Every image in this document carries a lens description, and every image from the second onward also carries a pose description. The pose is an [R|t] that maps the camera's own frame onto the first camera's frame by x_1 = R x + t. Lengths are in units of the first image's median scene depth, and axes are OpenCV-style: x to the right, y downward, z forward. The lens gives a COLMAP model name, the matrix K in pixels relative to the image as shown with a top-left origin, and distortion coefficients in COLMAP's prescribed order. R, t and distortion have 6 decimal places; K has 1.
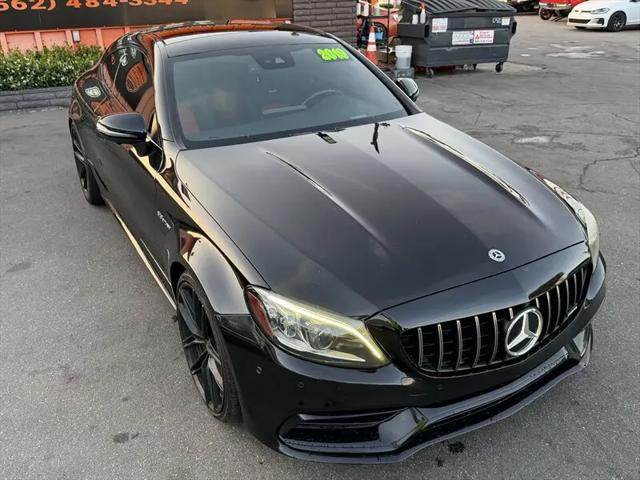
lens RADIAL K [[526.8, 0, 322.9], [0, 526.8, 240.0], [0, 0, 1]] dist [0.098174, -0.137321]
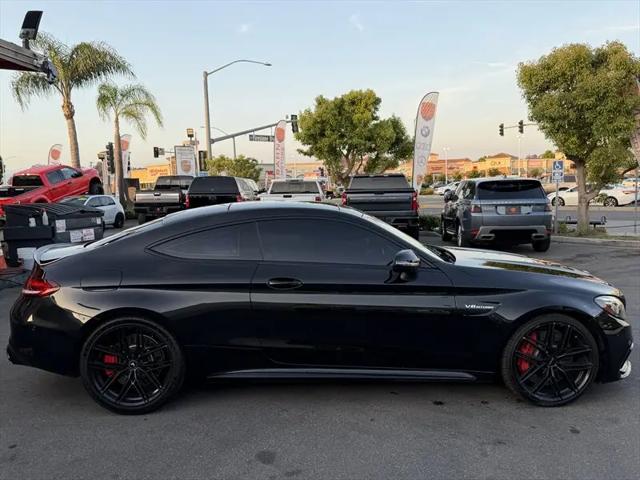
lens RADIAL K [[526.8, 0, 319.7], [0, 526.8, 250.9], [0, 0, 1]] dist [0.098174, -0.137321]
pose [[0.495387, -0.098332, 0.863089, -2.353366], [0.382207, 0.916904, -0.114912, -0.268372], [-0.780070, 0.386805, 0.491806, 0.676395]]
